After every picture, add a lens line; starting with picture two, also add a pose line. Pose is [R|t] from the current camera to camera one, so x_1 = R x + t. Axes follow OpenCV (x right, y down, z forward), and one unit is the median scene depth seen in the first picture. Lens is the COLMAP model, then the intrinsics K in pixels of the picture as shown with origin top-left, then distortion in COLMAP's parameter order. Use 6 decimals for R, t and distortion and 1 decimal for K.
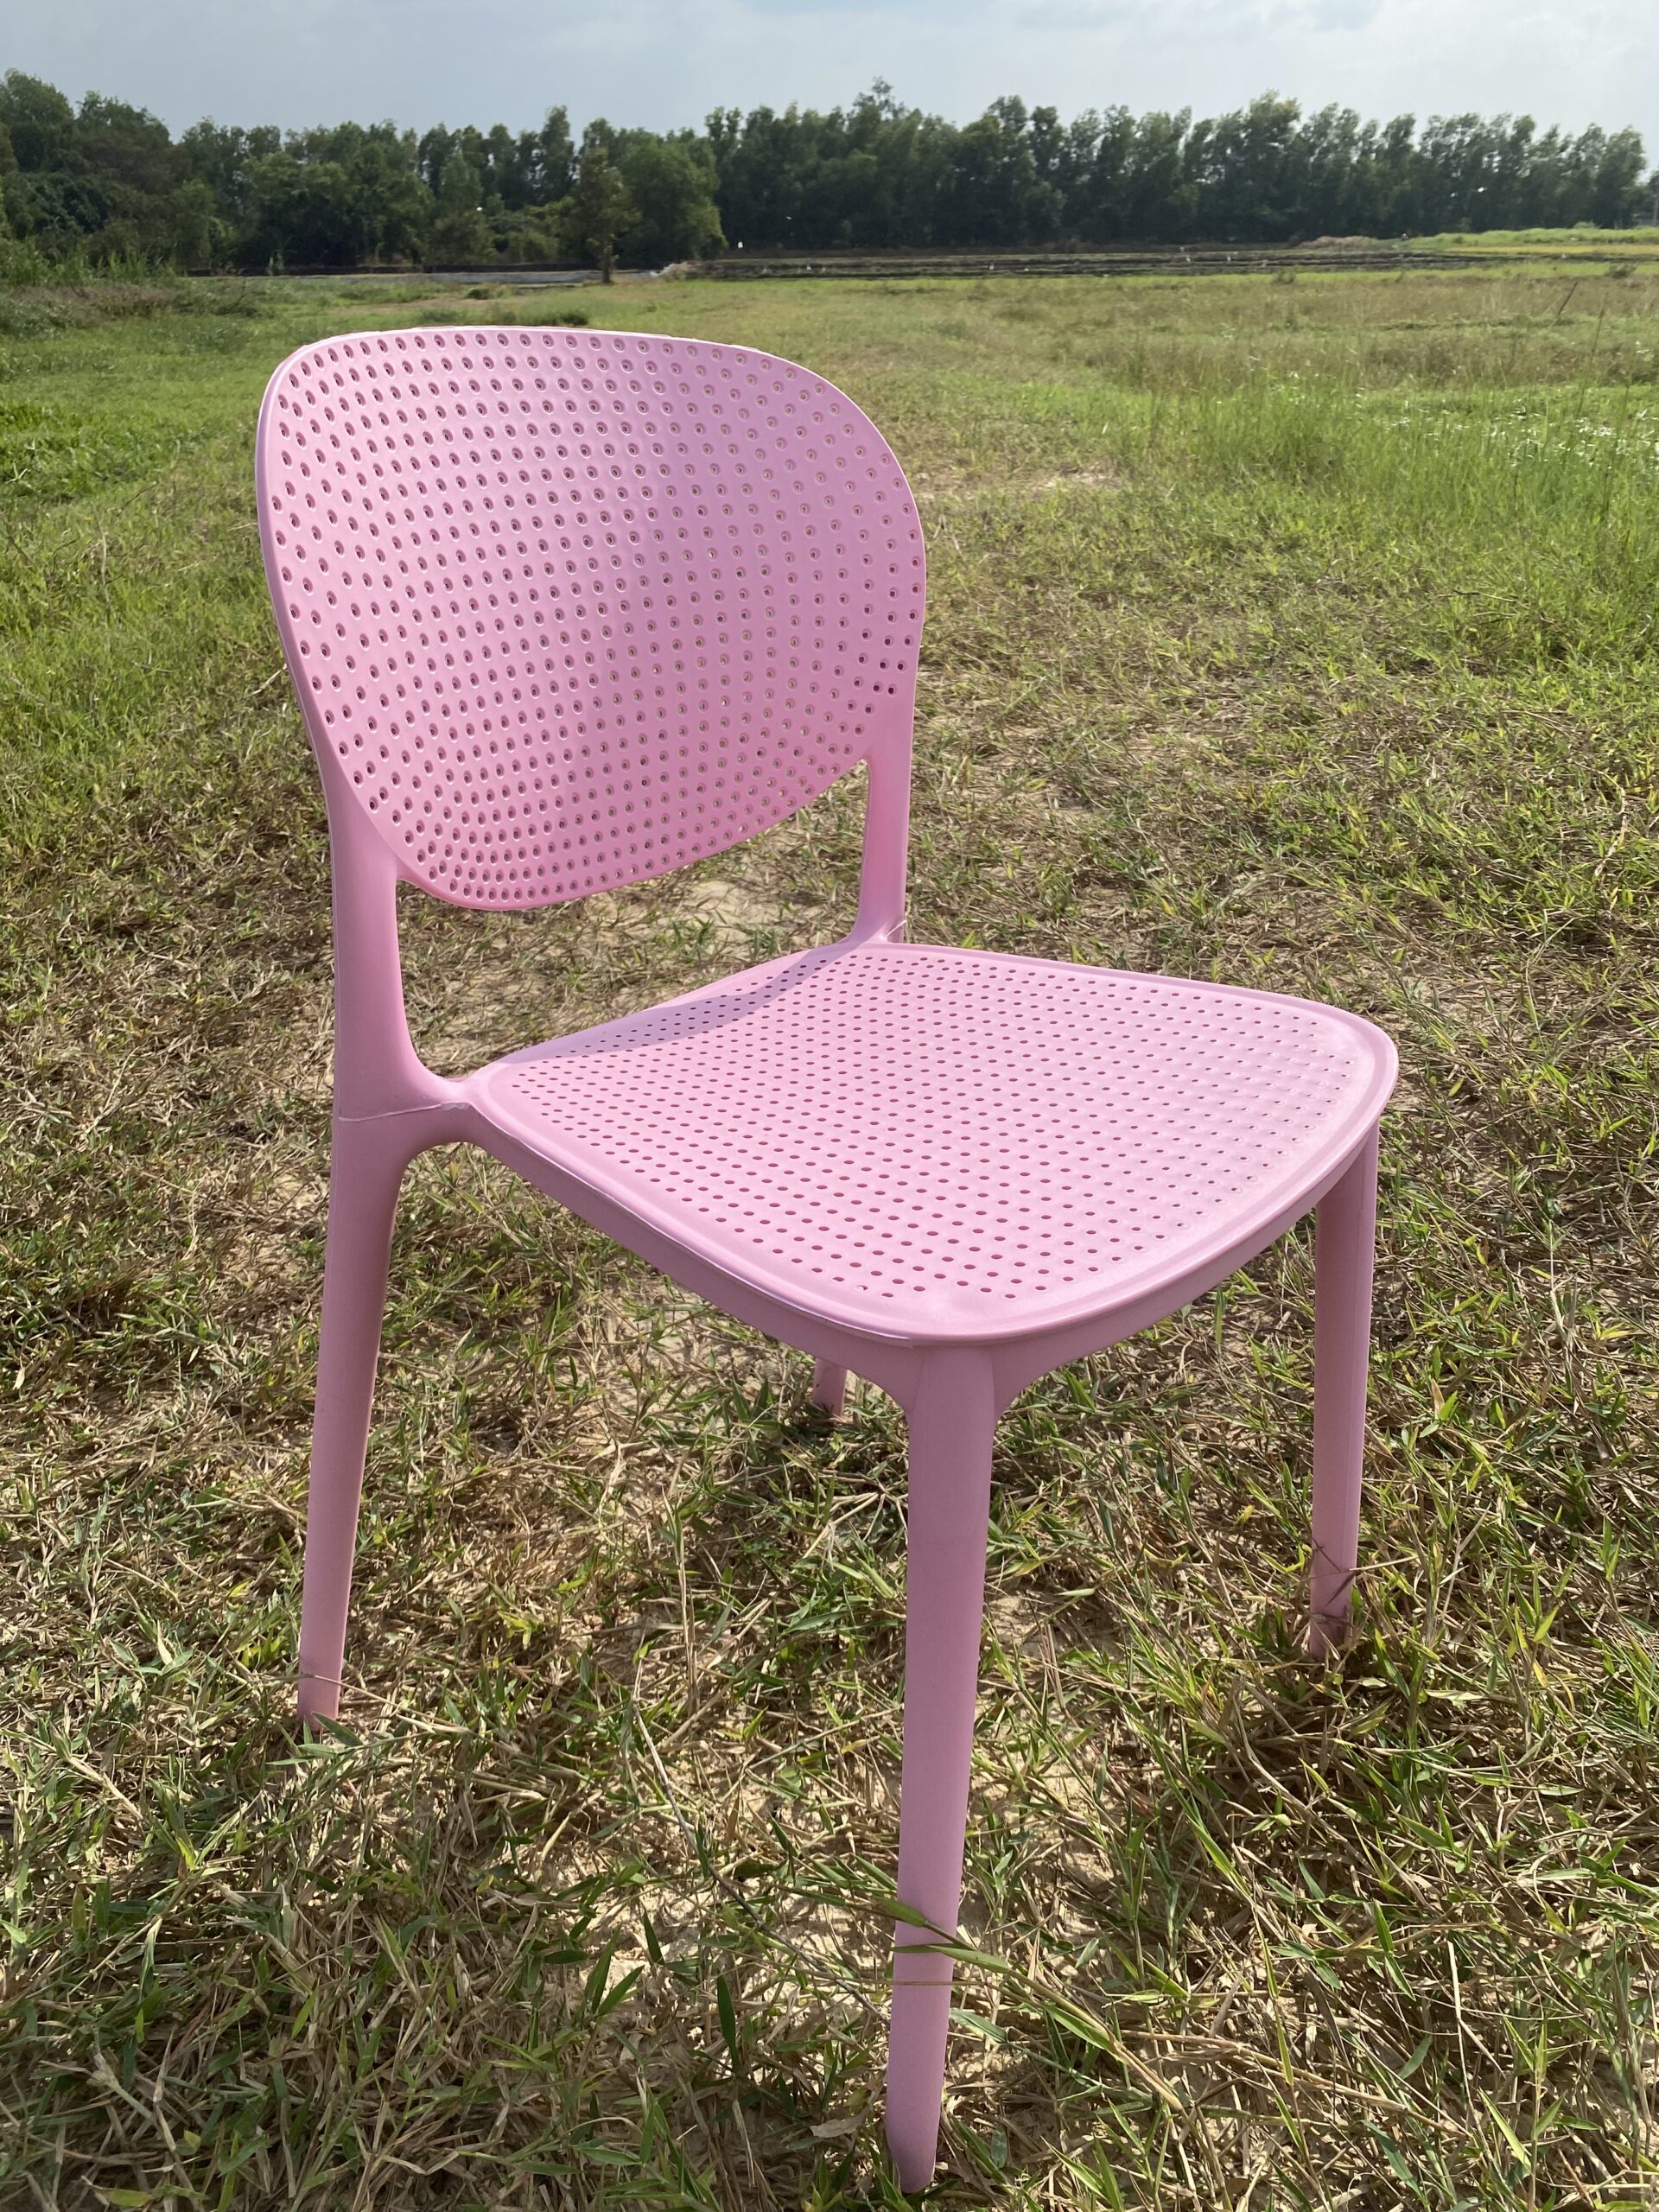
lens RADIAL K [[1690.8, 0, 828.3], [0, 1690.8, 1075.3], [0, 0, 1]] dist [0.007681, -0.007625]
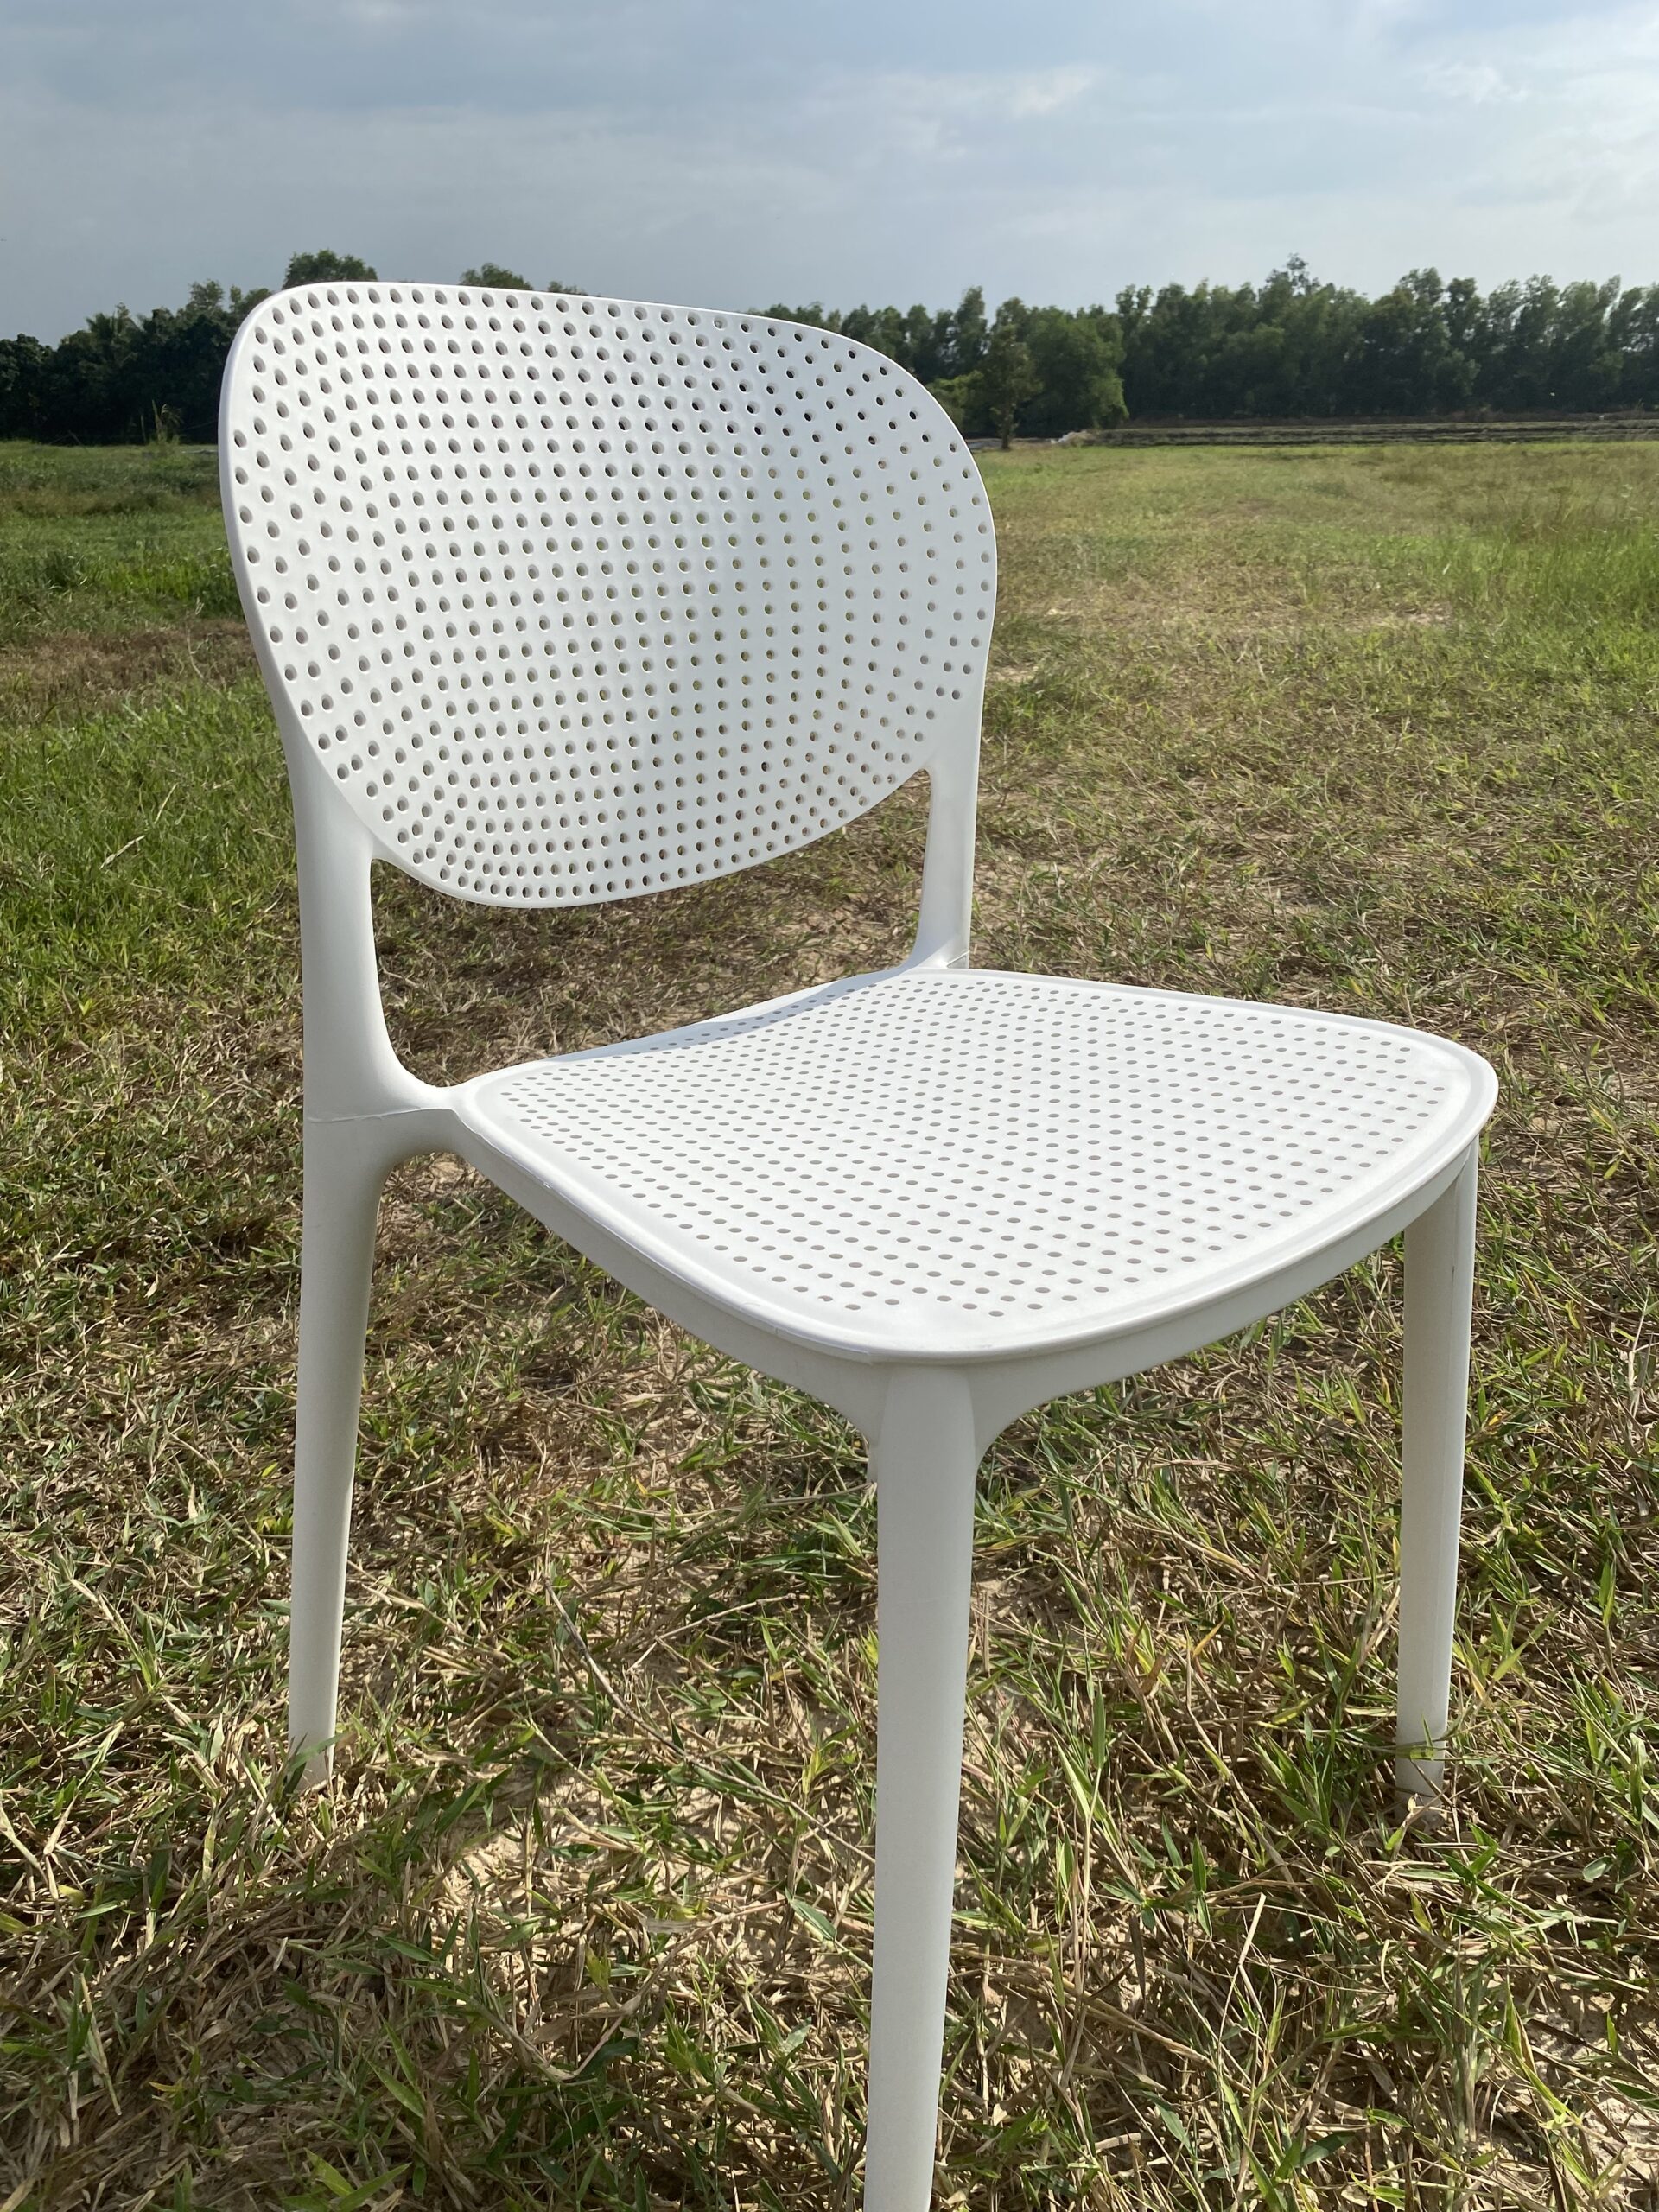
lens RADIAL K [[1690.8, 0, 853.3], [0, 1690.8, 1107.9], [0, 0, 1]] dist [0.007681, -0.007625]
pose [[0.979381, 0.073964, -0.187994, 0.079180], [-0.086550, 0.994461, -0.059637, 0.040143], [0.182542, 0.074679, 0.980358, -0.006647]]
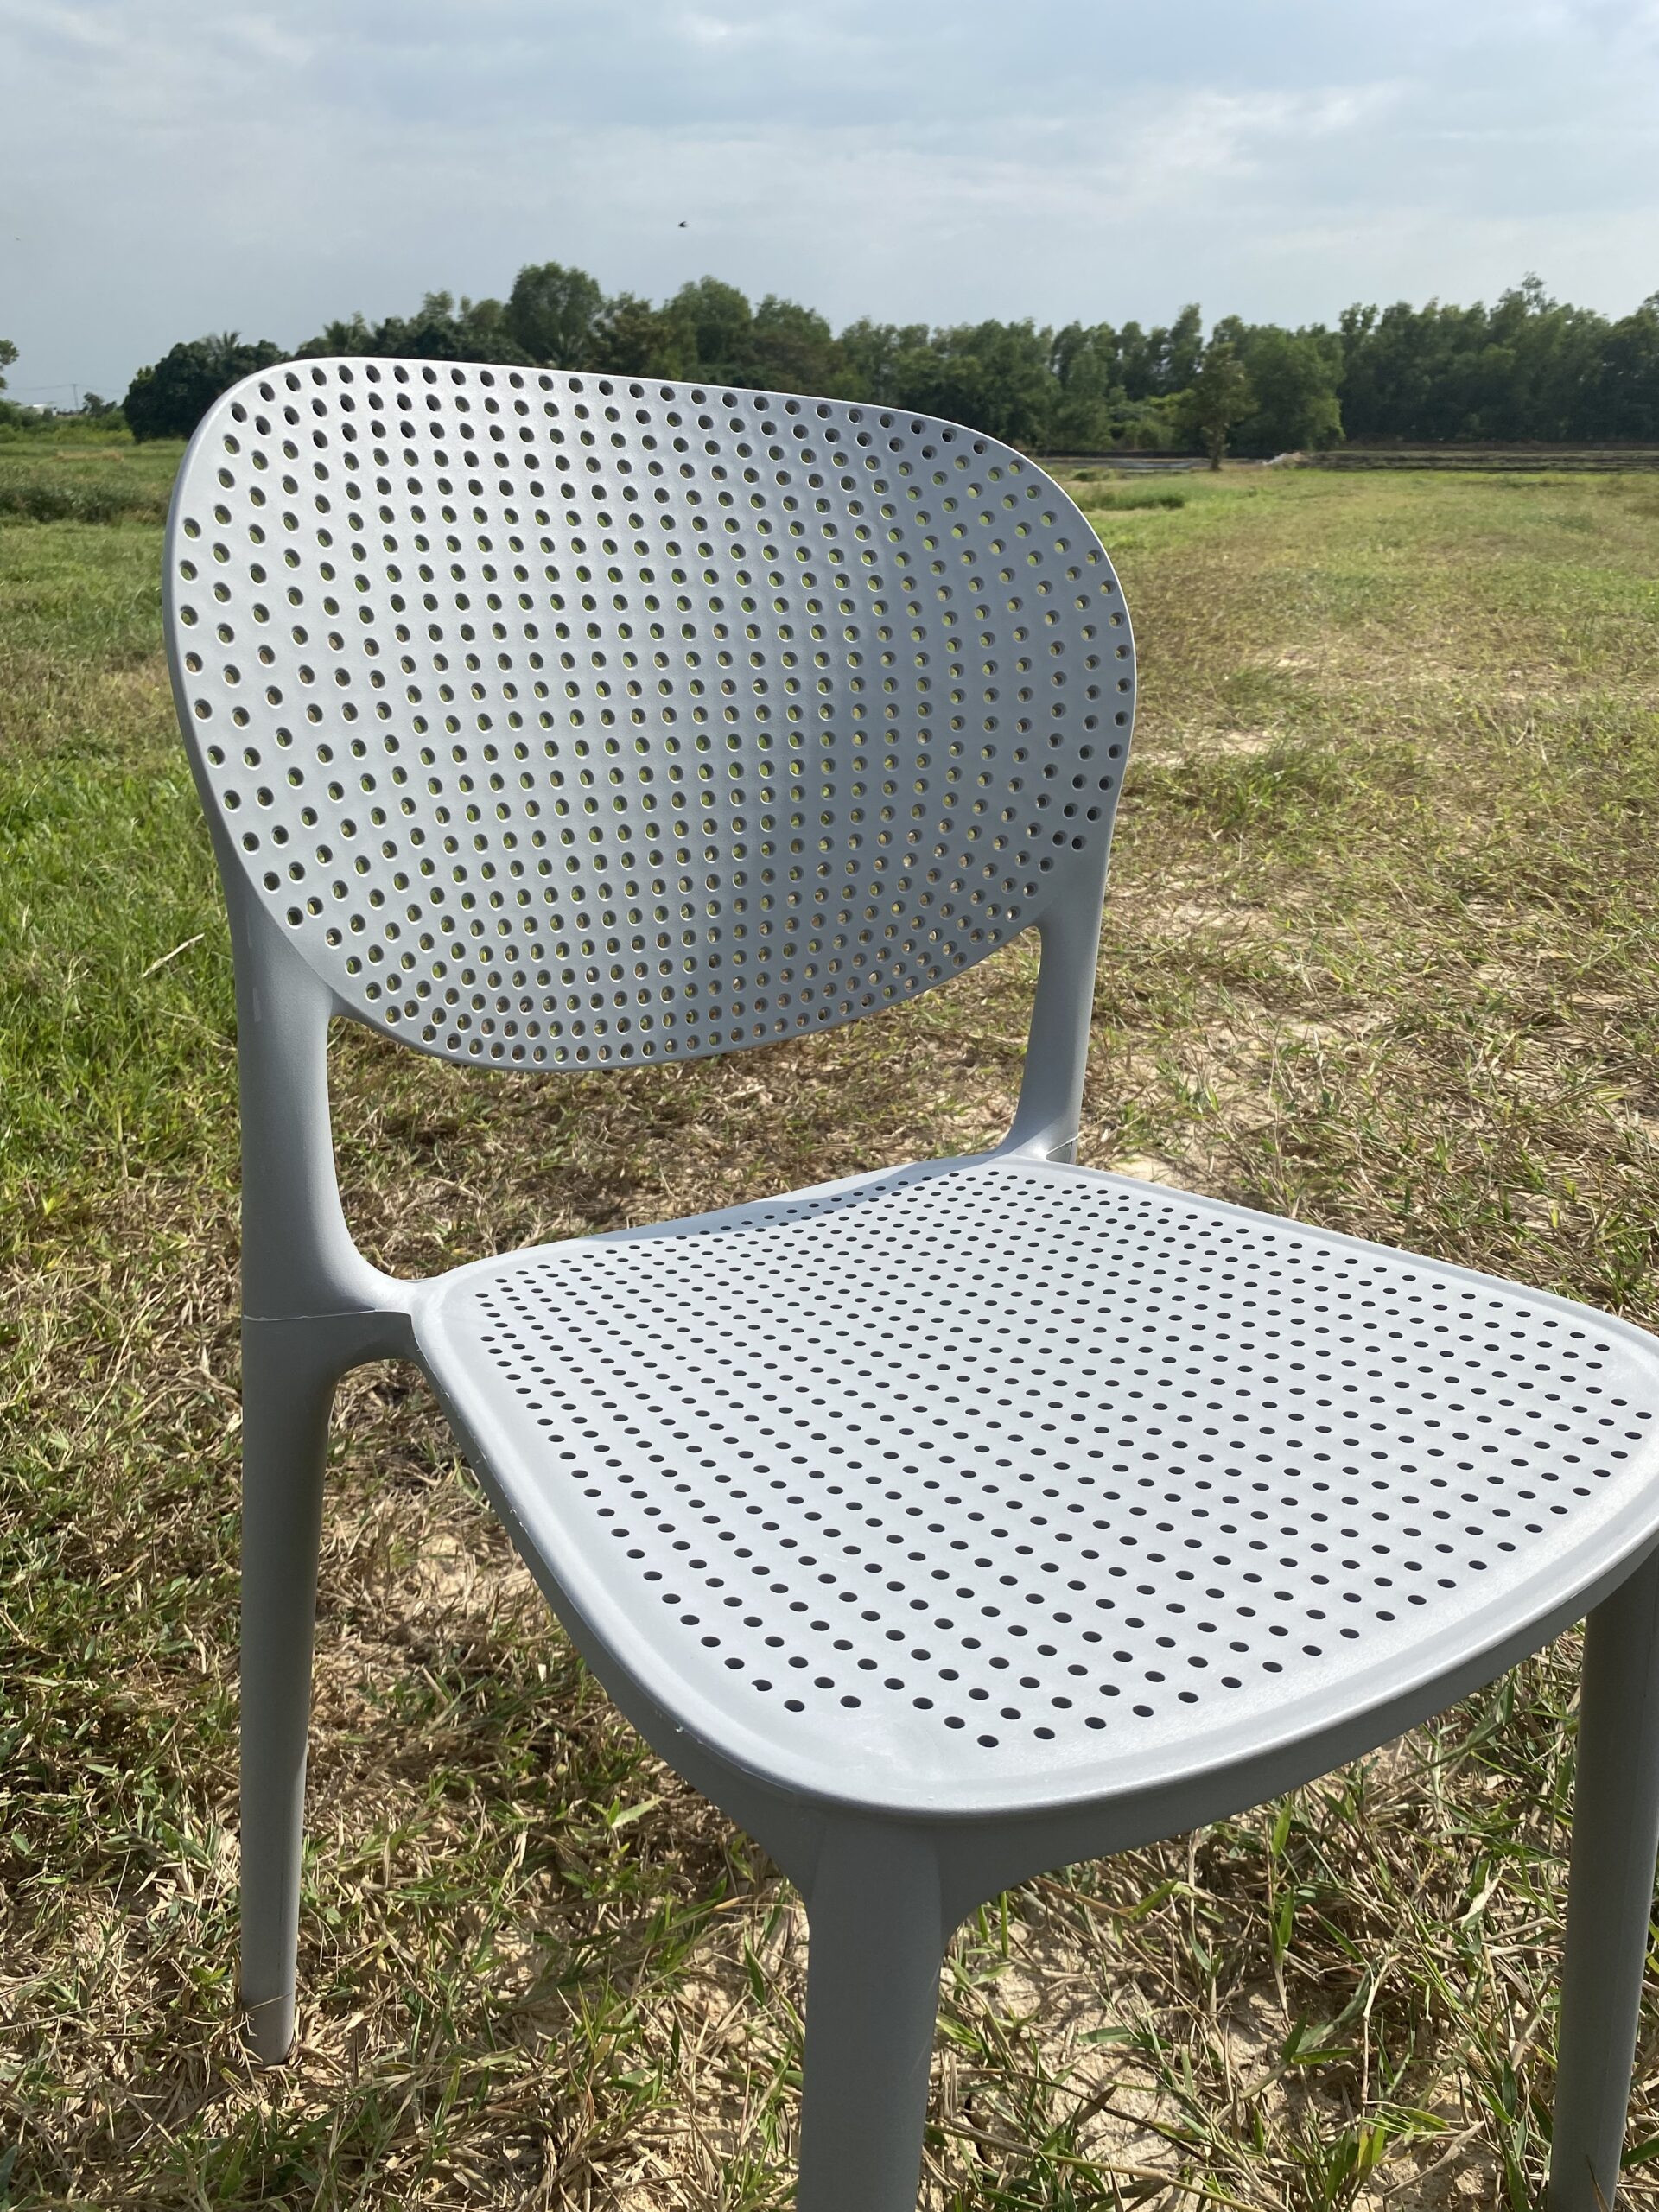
lens RADIAL K [[1690.8, 0, 830.5], [0, 1690.8, 1120.4], [0, 0, 1]] dist [0.007681, -0.007625]
pose [[0.946586, 0.134293, -0.293156, 0.019111], [-0.154697, 0.986822, -0.047450, -0.065523], [0.282921, 0.090266, 0.954886, 0.189417]]
